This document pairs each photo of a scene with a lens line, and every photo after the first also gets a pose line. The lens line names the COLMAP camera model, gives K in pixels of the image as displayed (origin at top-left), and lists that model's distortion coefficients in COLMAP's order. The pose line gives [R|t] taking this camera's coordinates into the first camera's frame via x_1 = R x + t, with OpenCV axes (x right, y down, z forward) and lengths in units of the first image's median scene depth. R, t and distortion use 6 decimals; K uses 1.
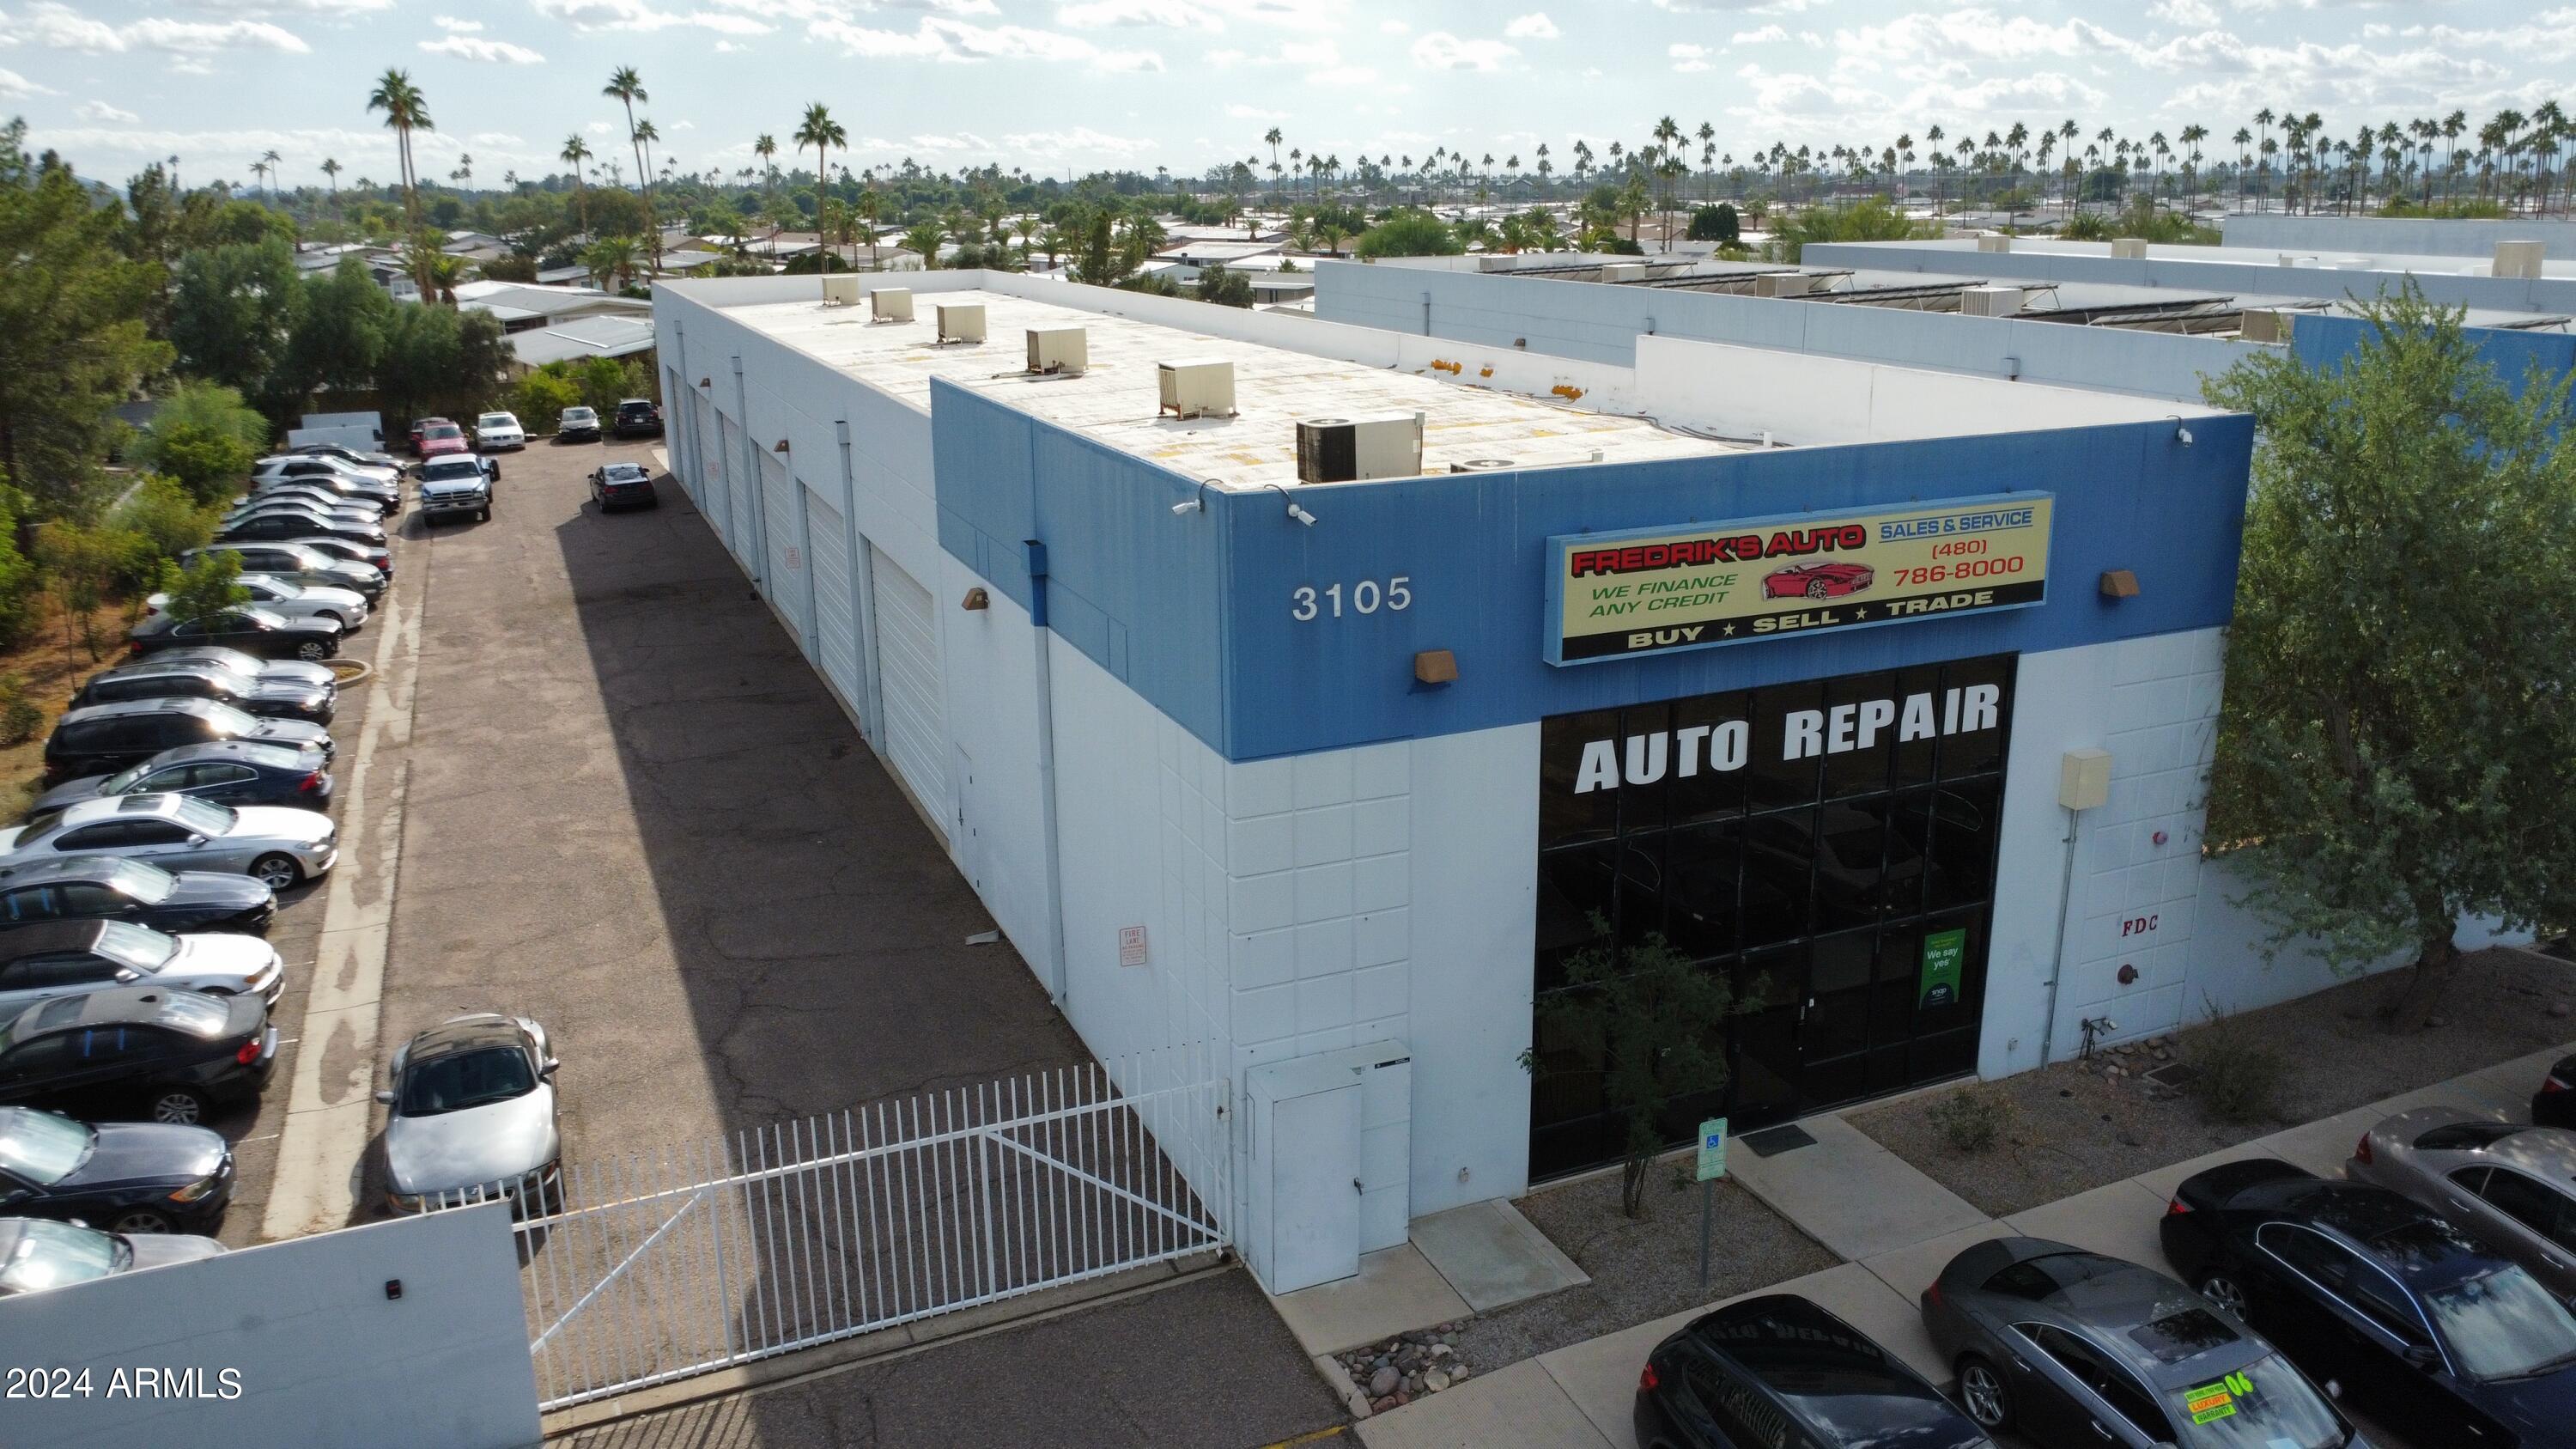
lens RADIAL K [[1864.8, 0, 1285.7], [0, 1864.8, 713.5], [0, 0, 1]] dist [-0.016655, -0.023968]
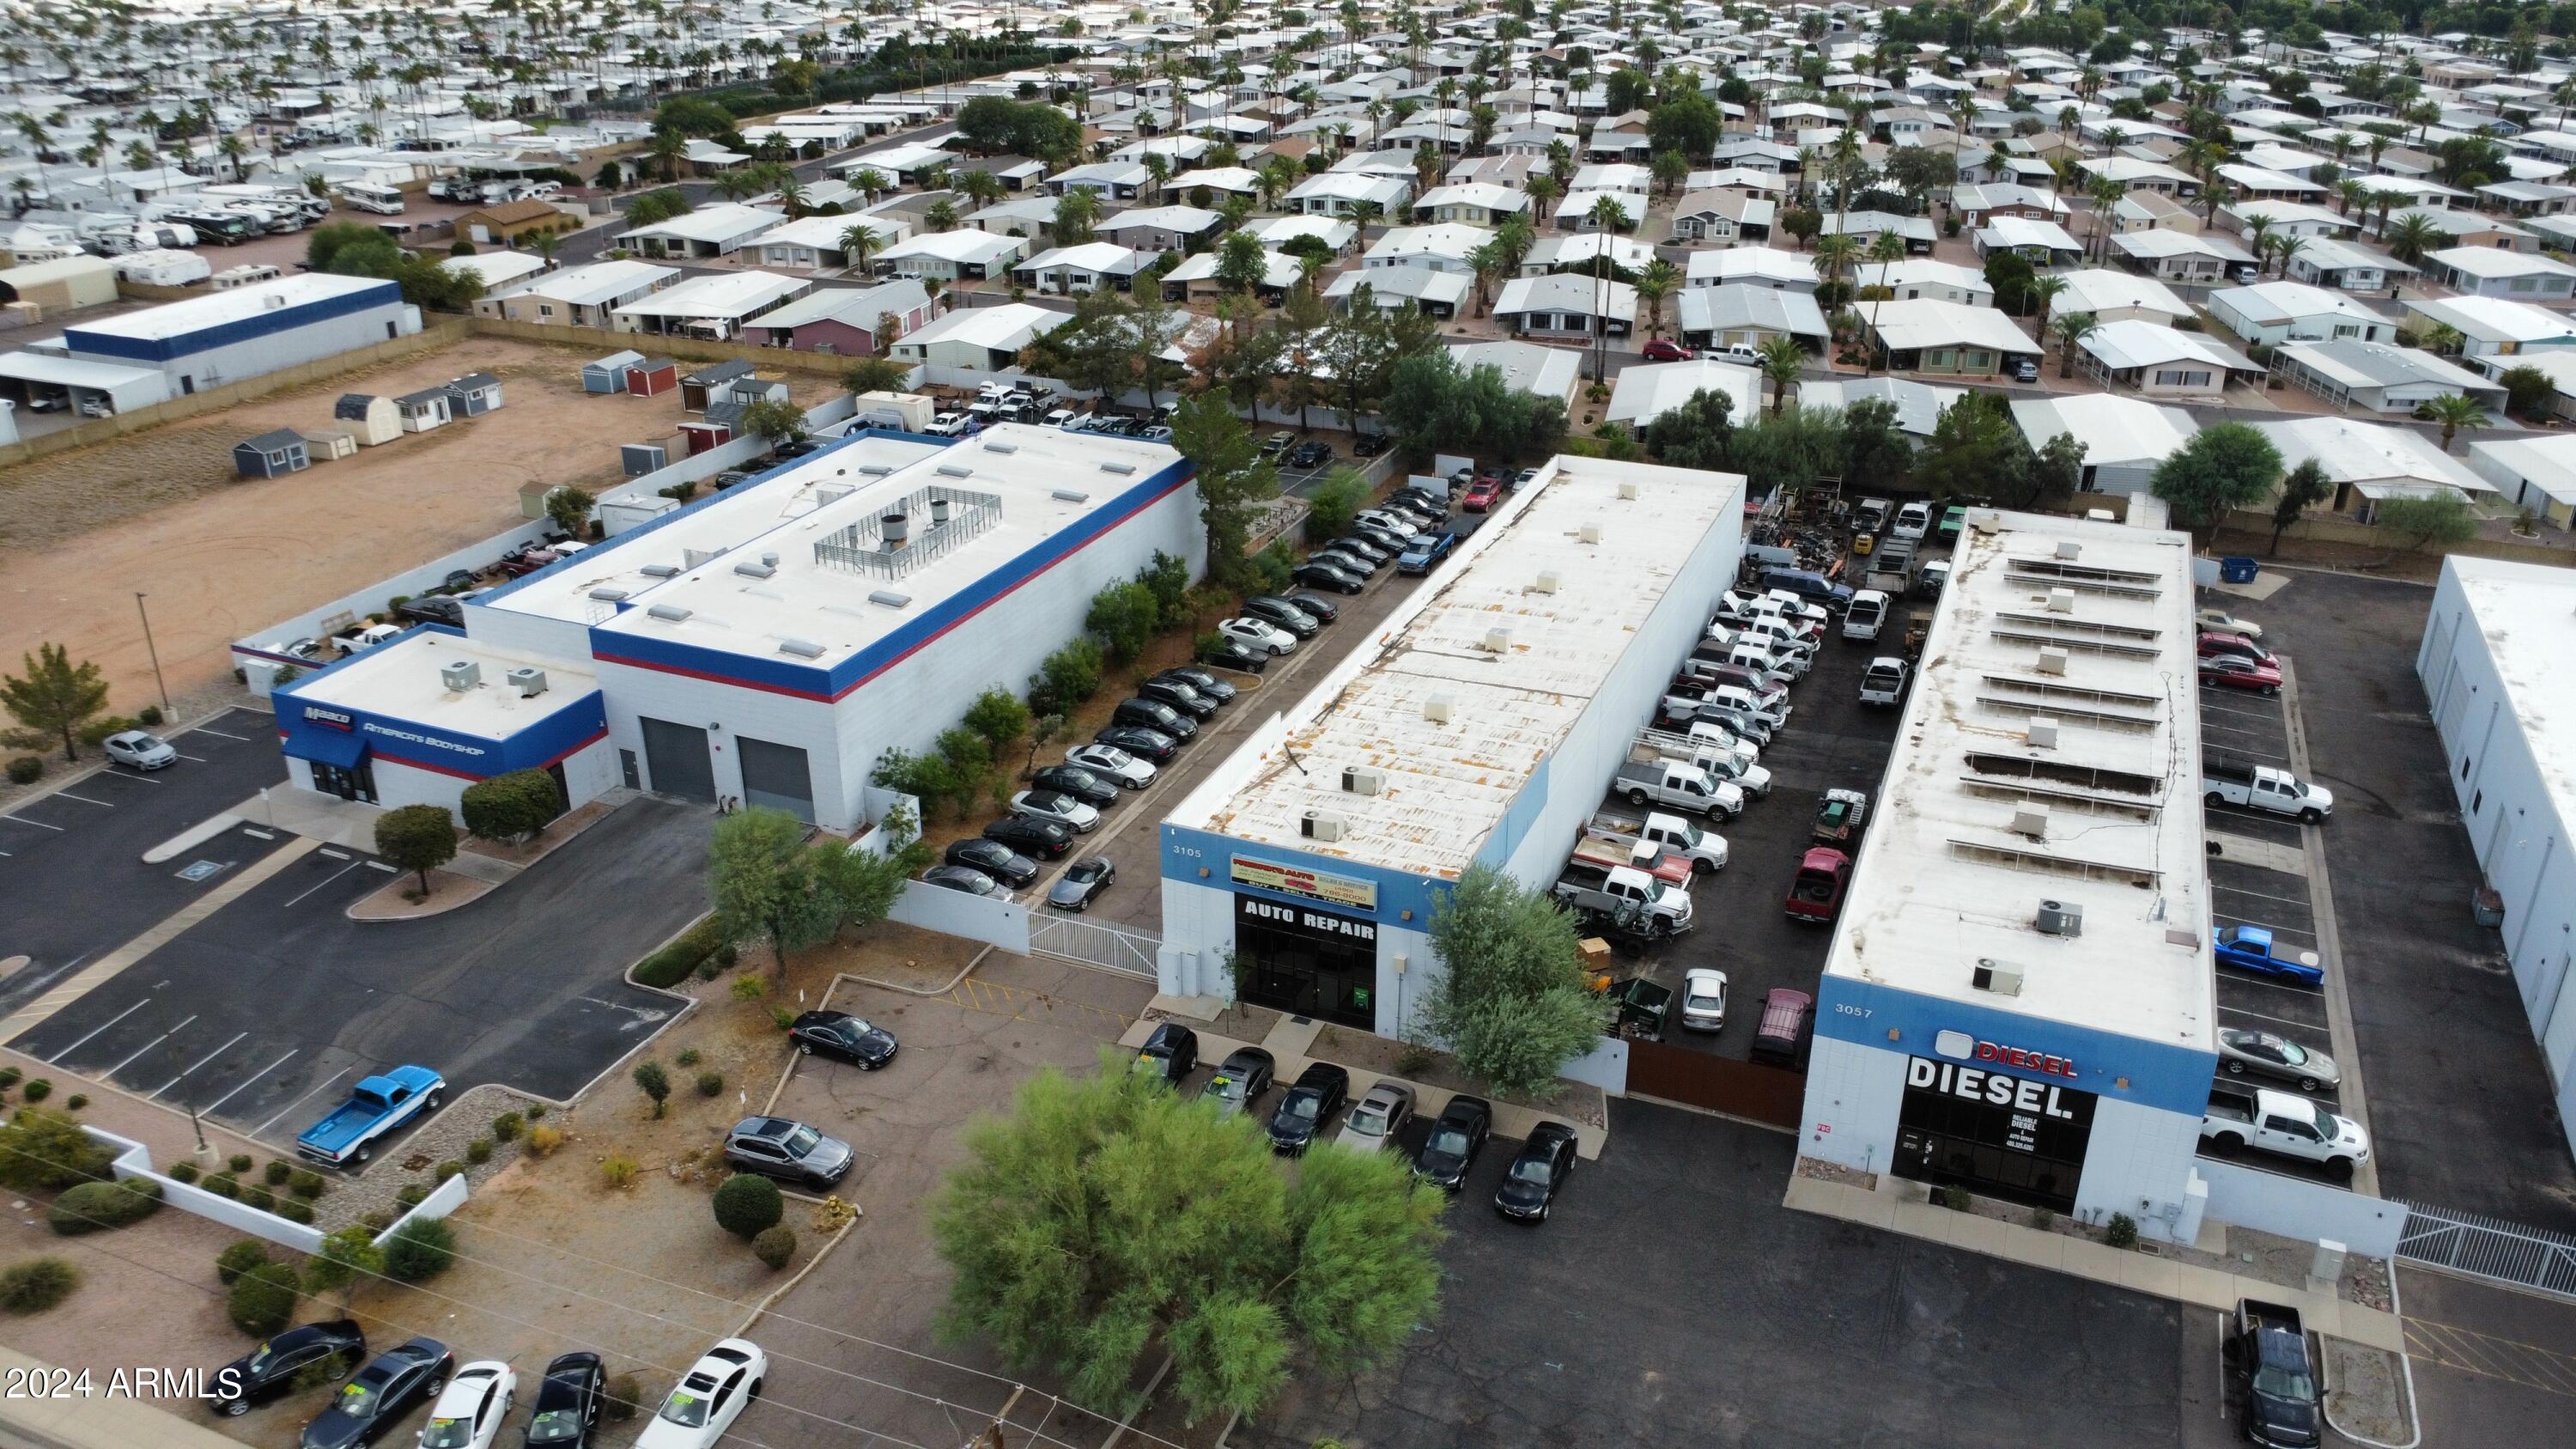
lens RADIAL K [[1864.8, 0, 1285.7], [0, 1864.8, 713.5], [0, 0, 1]] dist [-0.016655, -0.023968]
pose [[0.691976, 0.306603, -0.653578, 2.533649], [-0.204437, 0.951496, 0.229913, -1.219548], [0.692369, -0.025479, 0.721094, -1.702460]]
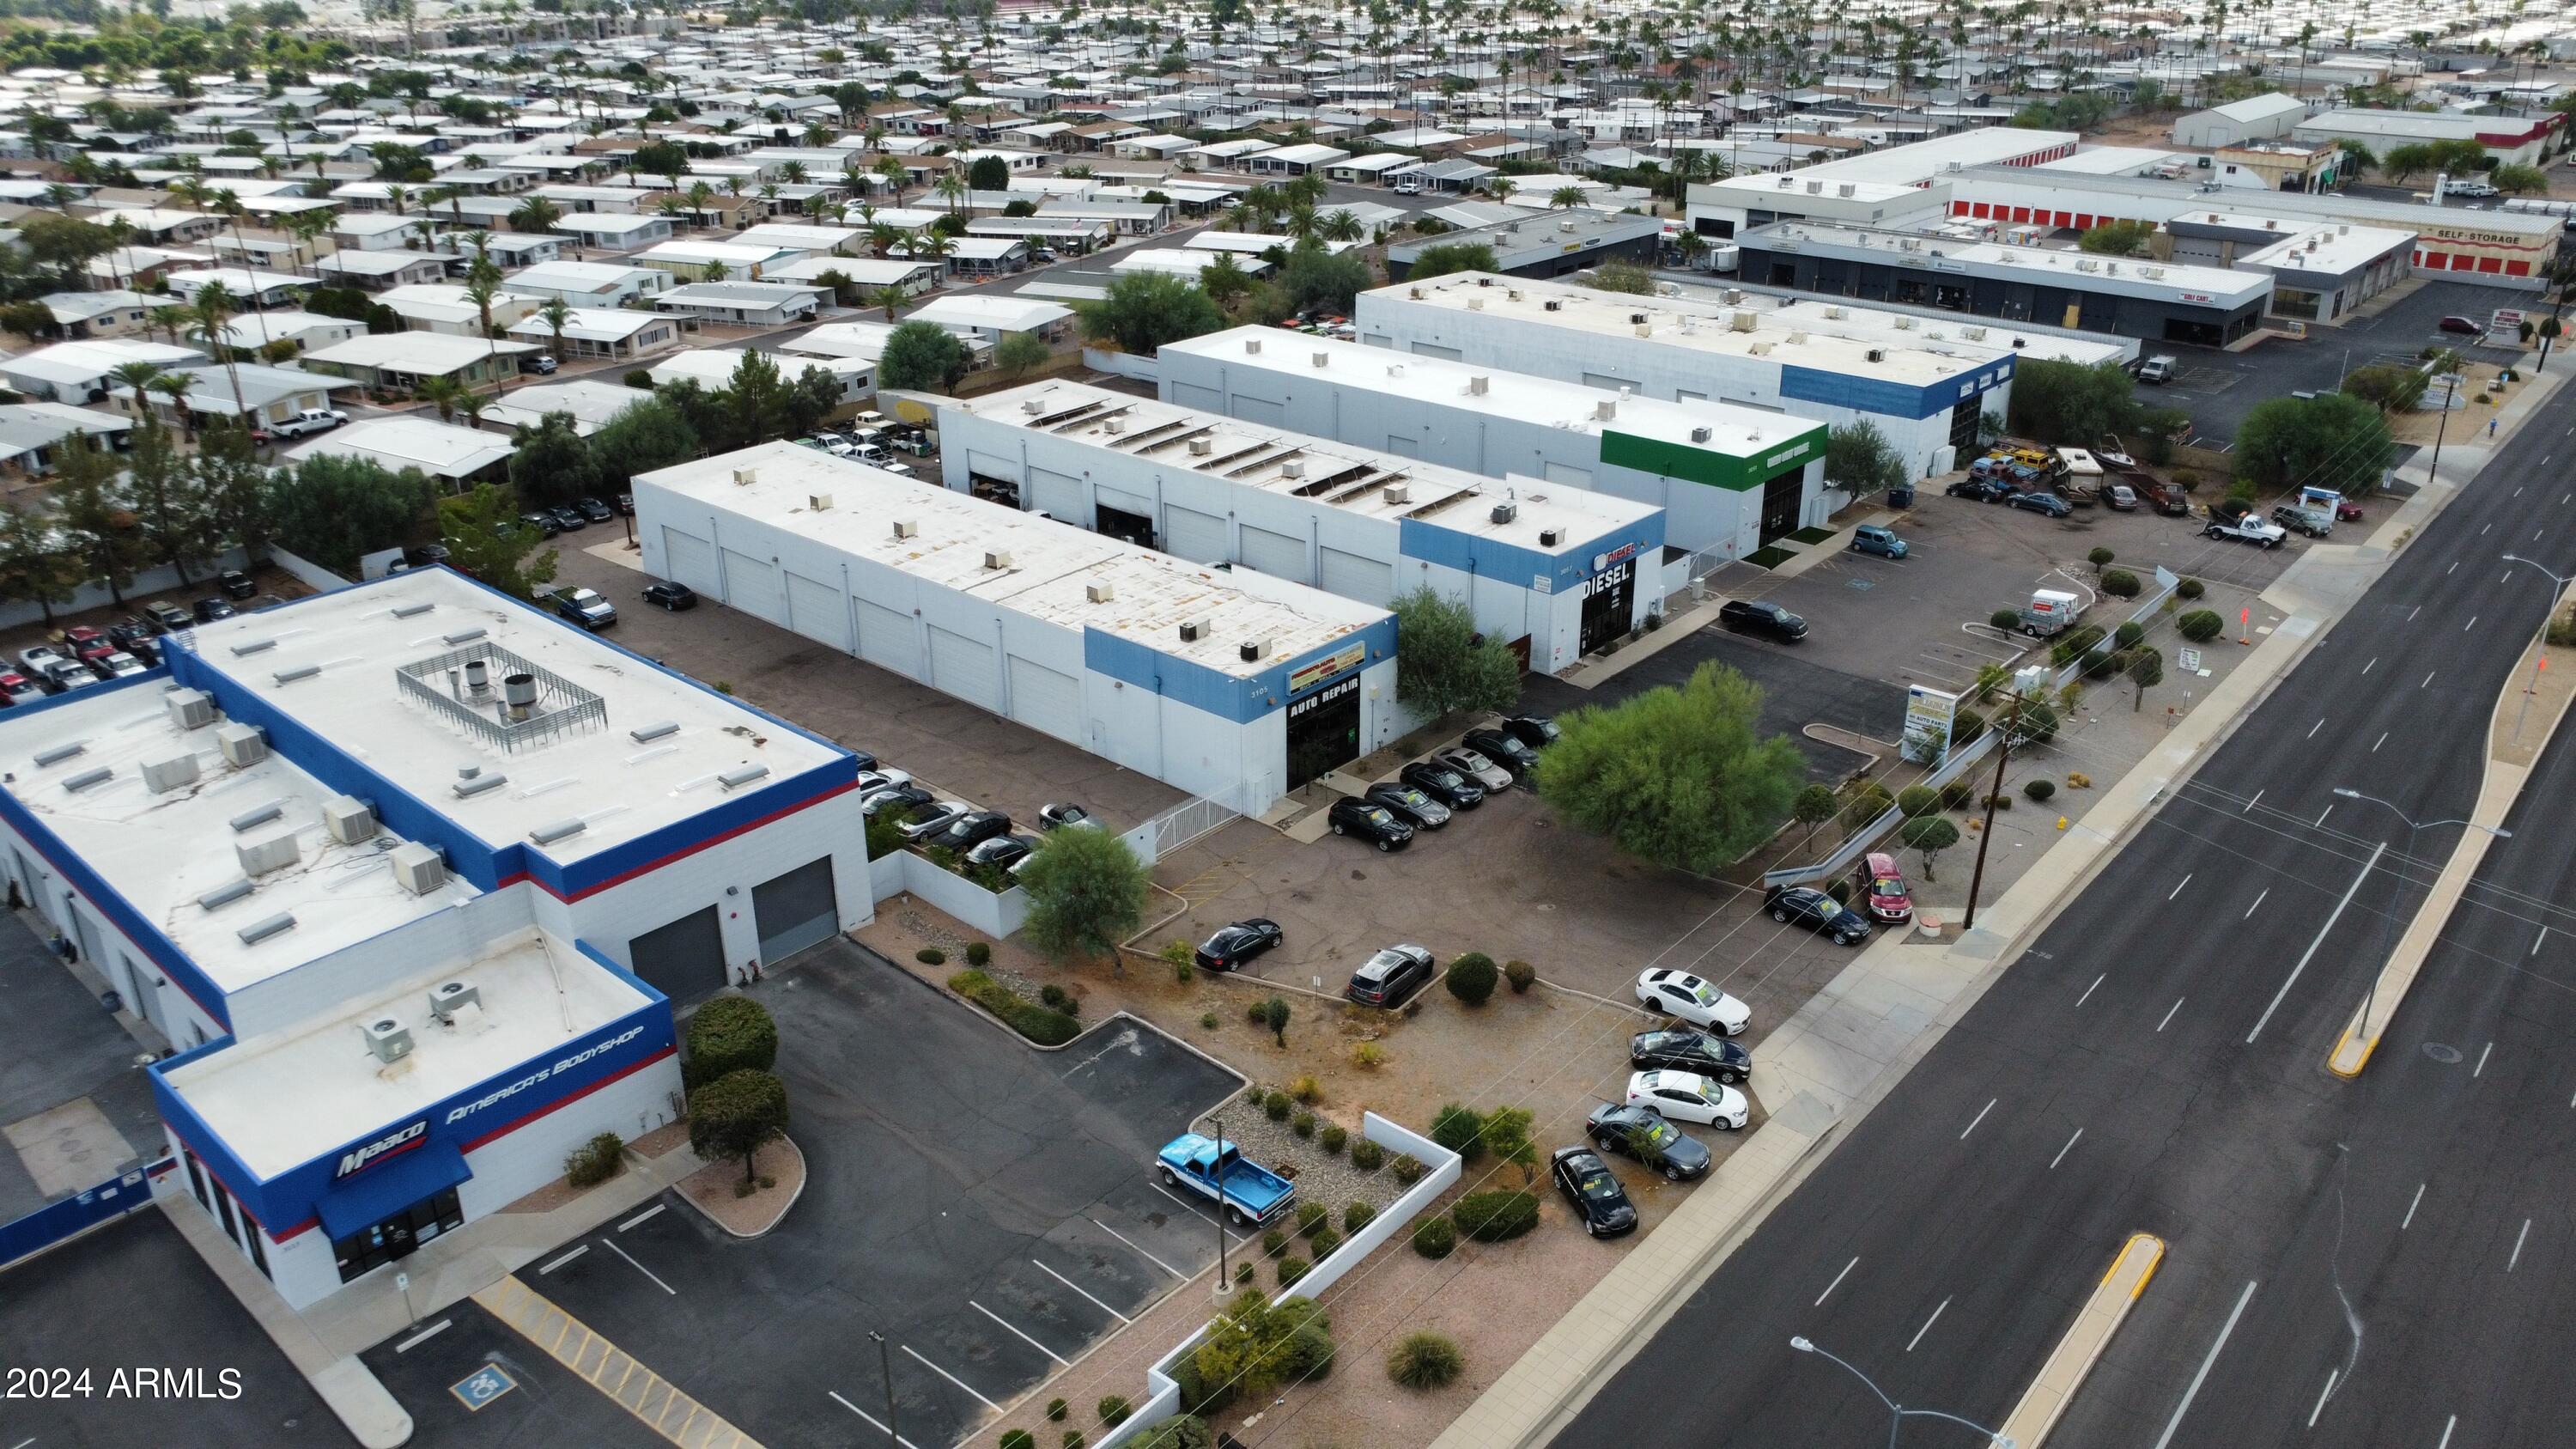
lens RADIAL K [[1864.8, 0, 1285.7], [0, 1864.8, 713.5], [0, 0, 1]] dist [-0.016655, -0.023968]
pose [[0.903498, -0.167462, 0.394522, -1.806750], [0.114503, 0.981362, 0.154332, -0.730328], [-0.413013, -0.094264, 0.905834, -3.510785]]
